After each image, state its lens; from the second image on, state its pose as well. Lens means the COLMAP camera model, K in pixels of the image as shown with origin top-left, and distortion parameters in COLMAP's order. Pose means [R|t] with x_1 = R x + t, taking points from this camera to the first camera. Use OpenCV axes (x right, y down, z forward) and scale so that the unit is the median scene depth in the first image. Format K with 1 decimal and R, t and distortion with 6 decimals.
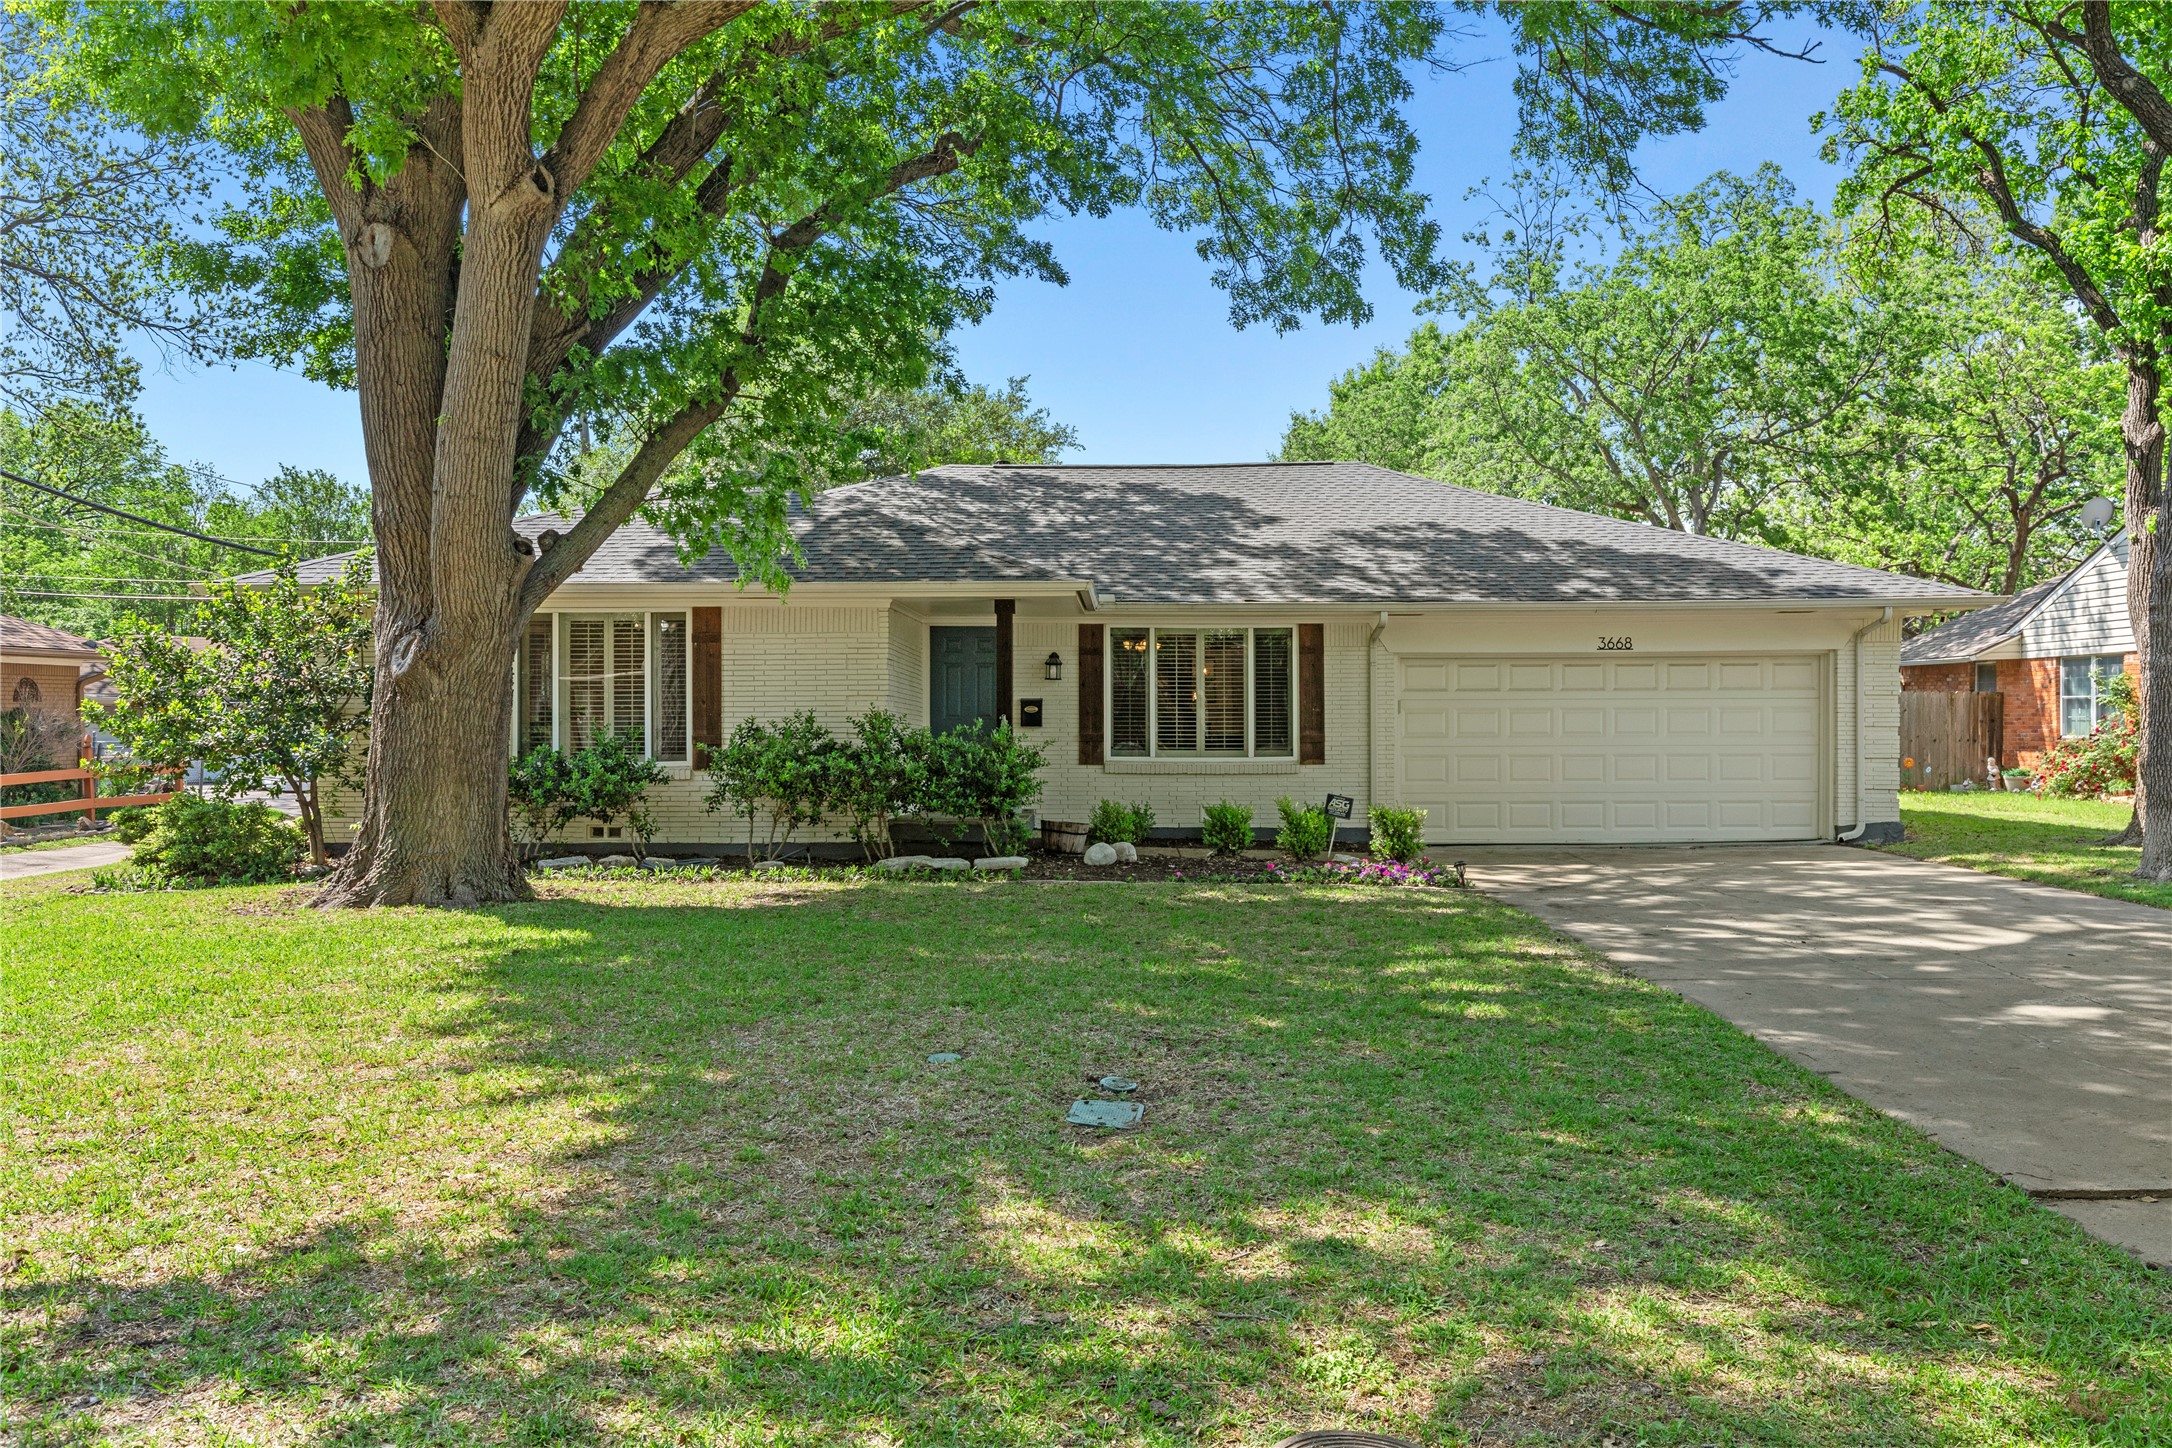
lens RADIAL K [[1640.6, 0, 1085.8], [0, 1640.6, 727.9], [0, 0, 1]] dist [0.001997, 0.000492]
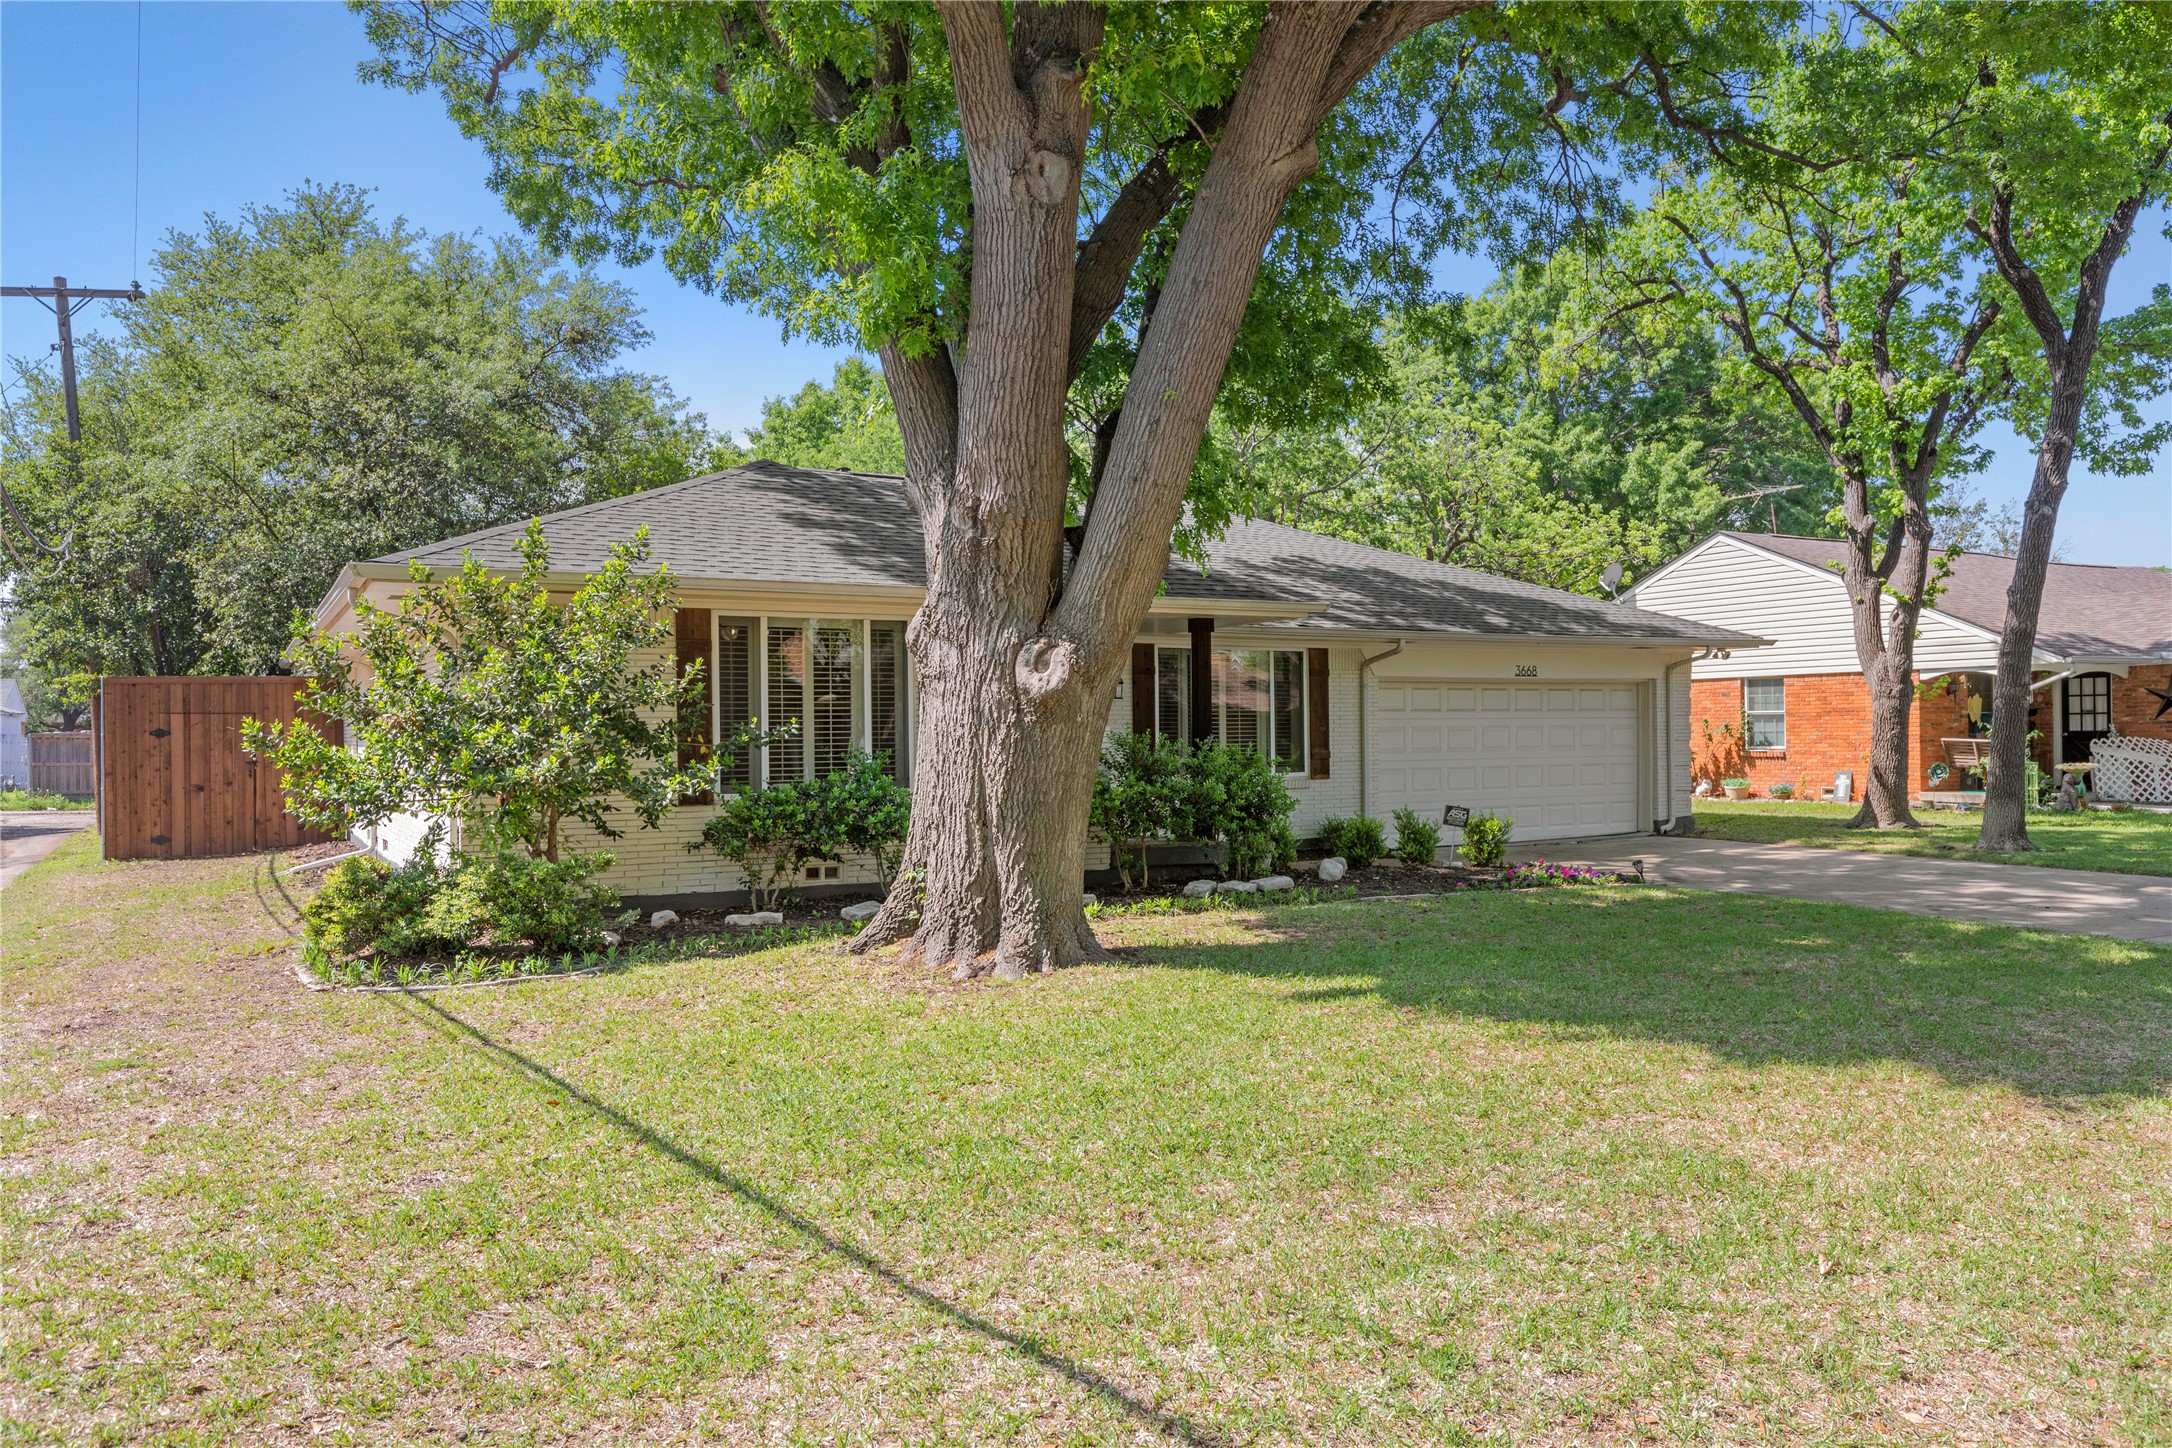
lens RADIAL K [[1559.5, 0, 1086.5], [0, 1559.5, 733.0], [0, 0, 1]] dist [-0.002583, -0.000515]
pose [[0.865346, -0.003806, 0.501160, -0.506894], [0.005712, 0.999981, -0.002268, -0.006457], [-0.501142, 0.004825, 0.865352, 0.191422]]
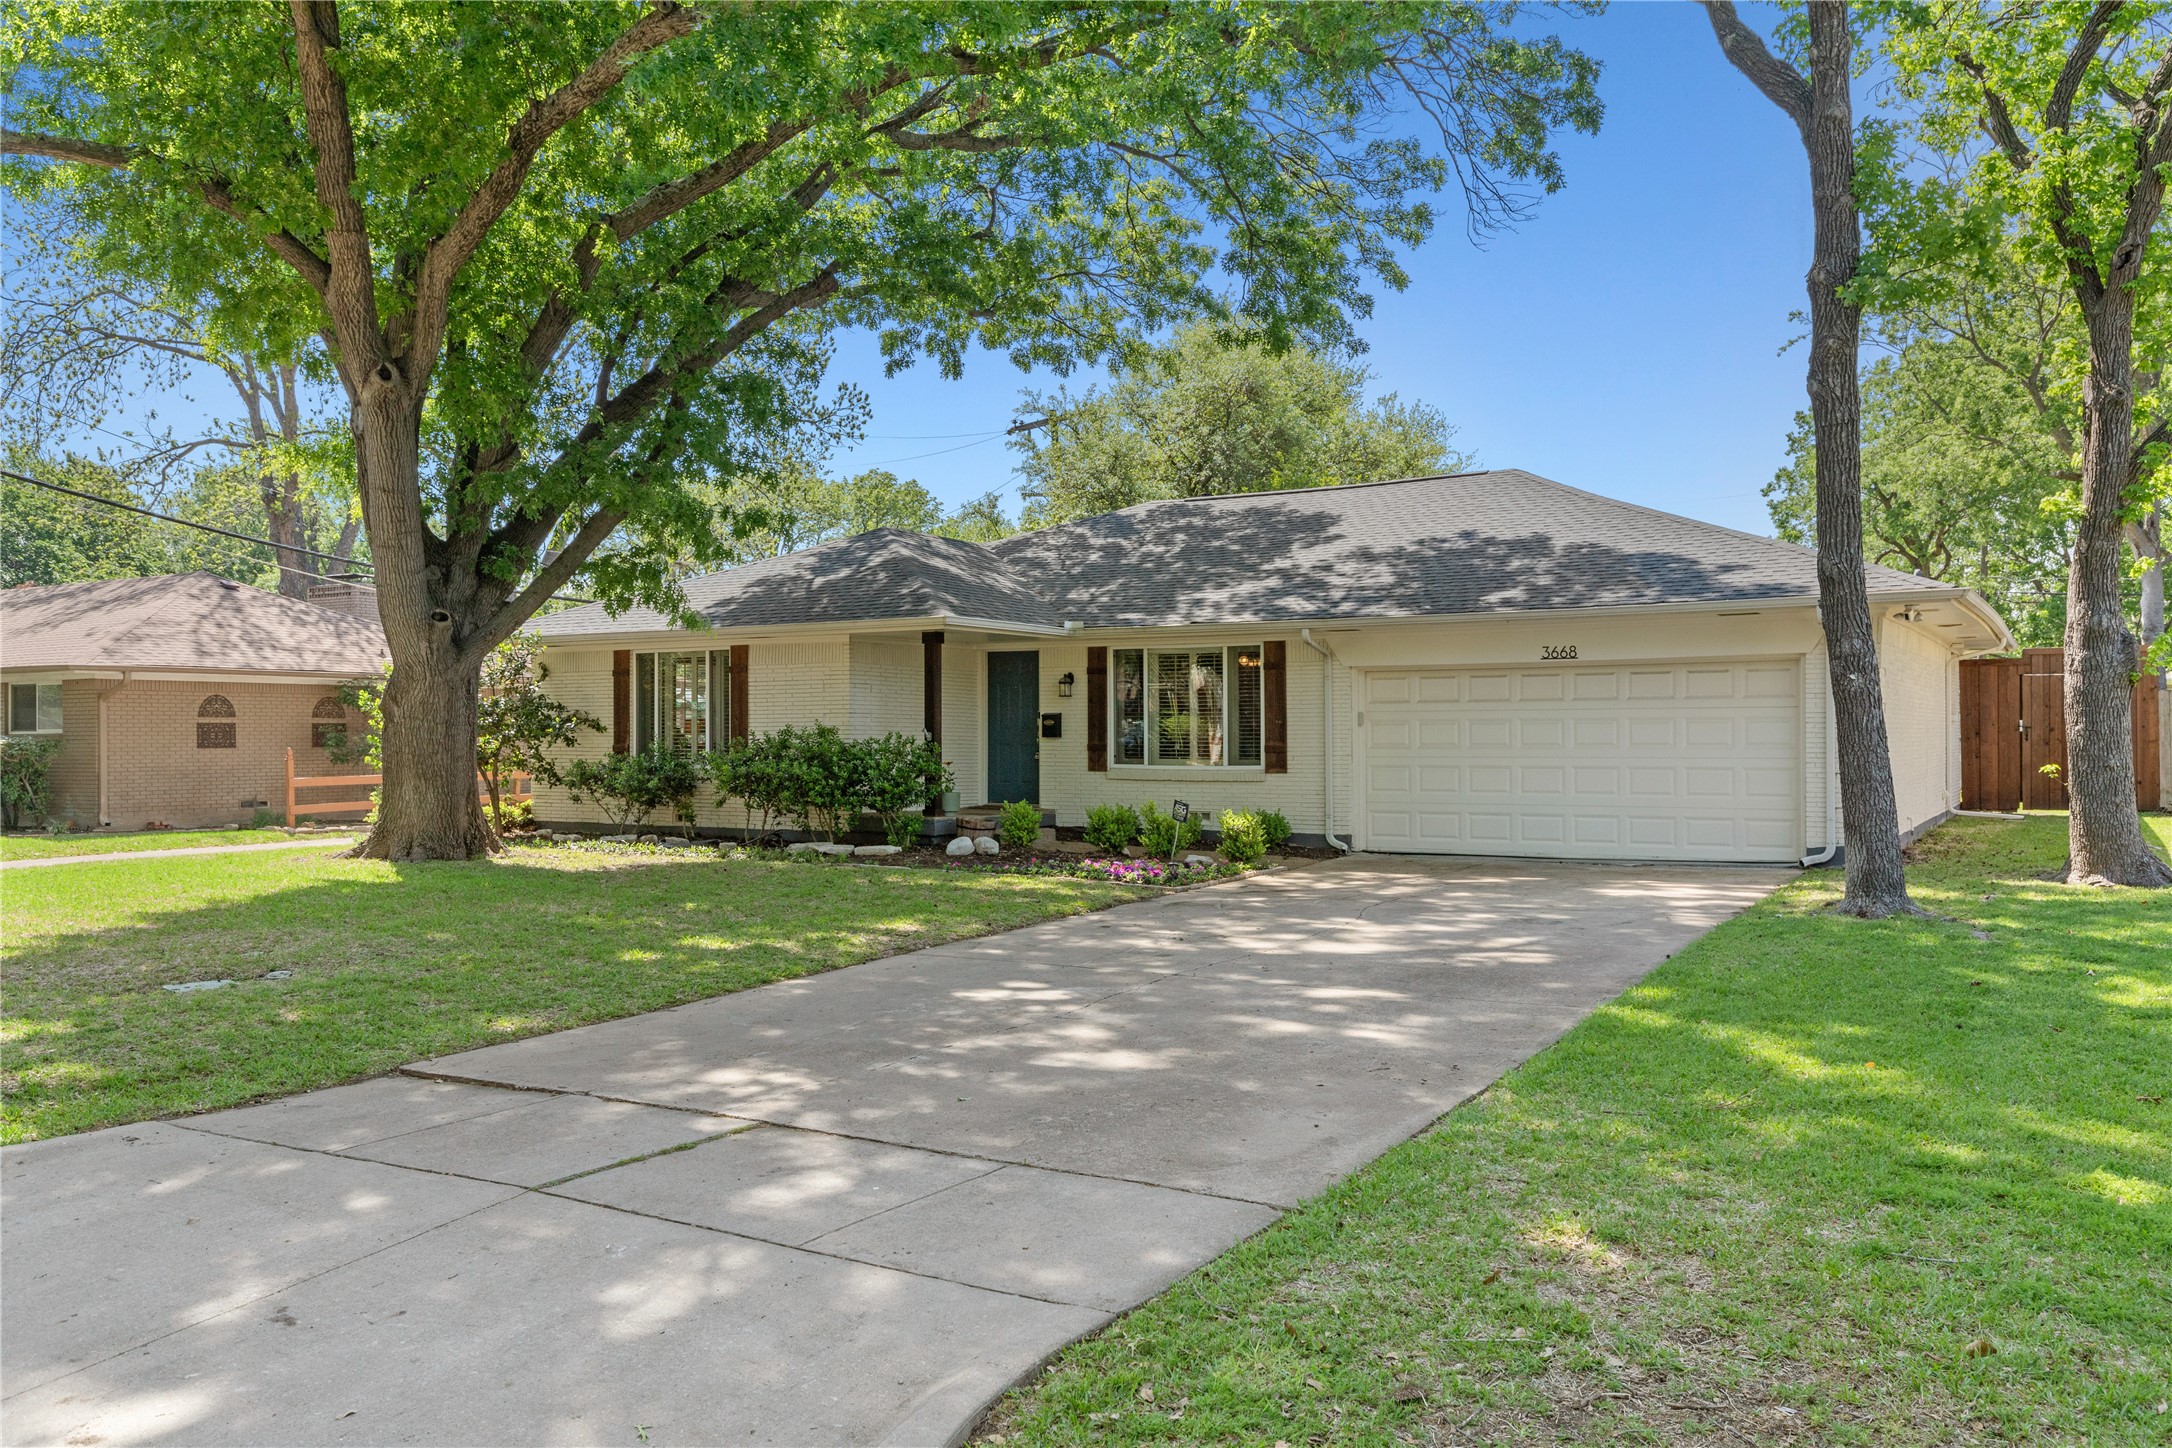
lens RADIAL K [[1640.6, 0, 1082.9], [0, 1640.6, 712.2], [0, 0, 1]] dist [0.001997, 0.000492]
pose [[0.863137, -0.007574, -0.504912, 0.567053], [-0.000050, 0.999886, -0.015085, -0.001242], [0.504969, 0.013045, 0.863039, 0.018958]]
